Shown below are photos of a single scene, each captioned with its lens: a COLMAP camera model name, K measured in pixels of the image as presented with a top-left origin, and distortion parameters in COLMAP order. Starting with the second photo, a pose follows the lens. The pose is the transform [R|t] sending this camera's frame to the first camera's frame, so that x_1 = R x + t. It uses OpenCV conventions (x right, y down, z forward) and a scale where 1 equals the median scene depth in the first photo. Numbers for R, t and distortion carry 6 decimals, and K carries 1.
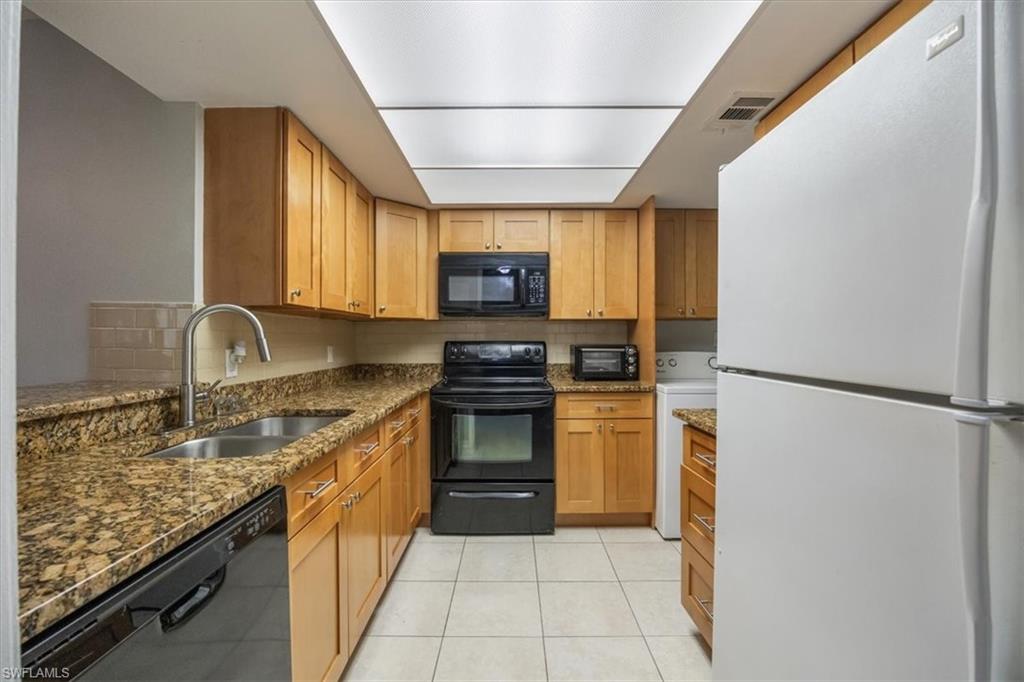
lens RADIAL K [[432.1, 0, 509.9], [0, 432.1, 338.0], [0, 0, 1]] dist [-0.030297, 0.000075]
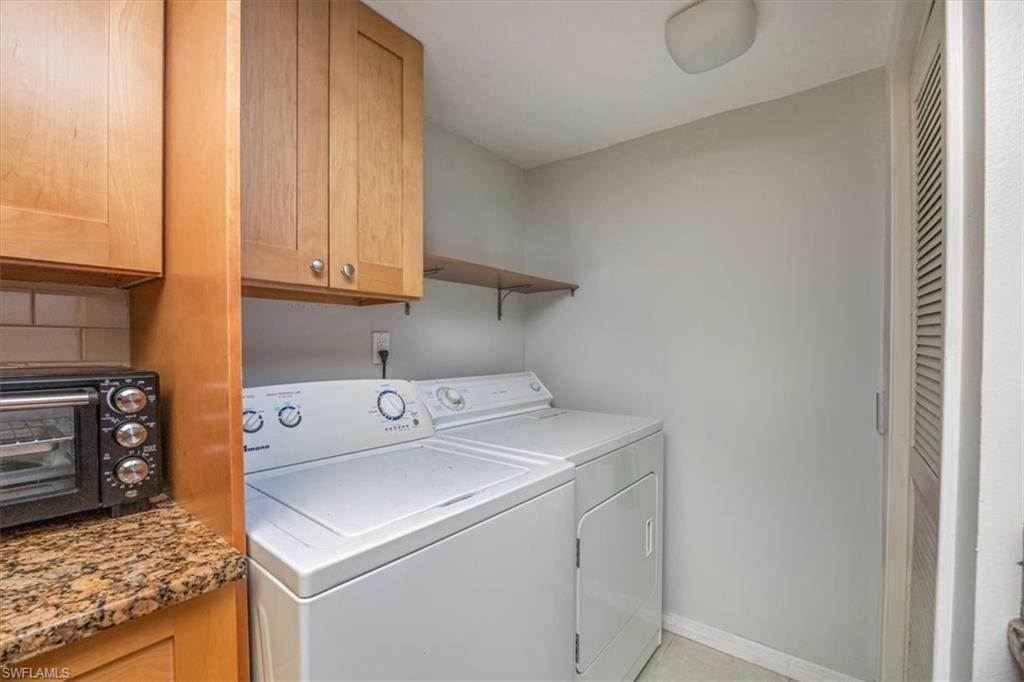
lens RADIAL K [[431.3, 0, 510.1], [0, 431.3, 334.2], [0, 0, 1]] dist [-0.010322, 0.000150]
pose [[0.588756, 0.002675, 0.808306, 0.208334], [-0.005738, 0.999983, 0.000870, -0.009639], [-0.808291, -0.005150, 0.588761, 0.670146]]
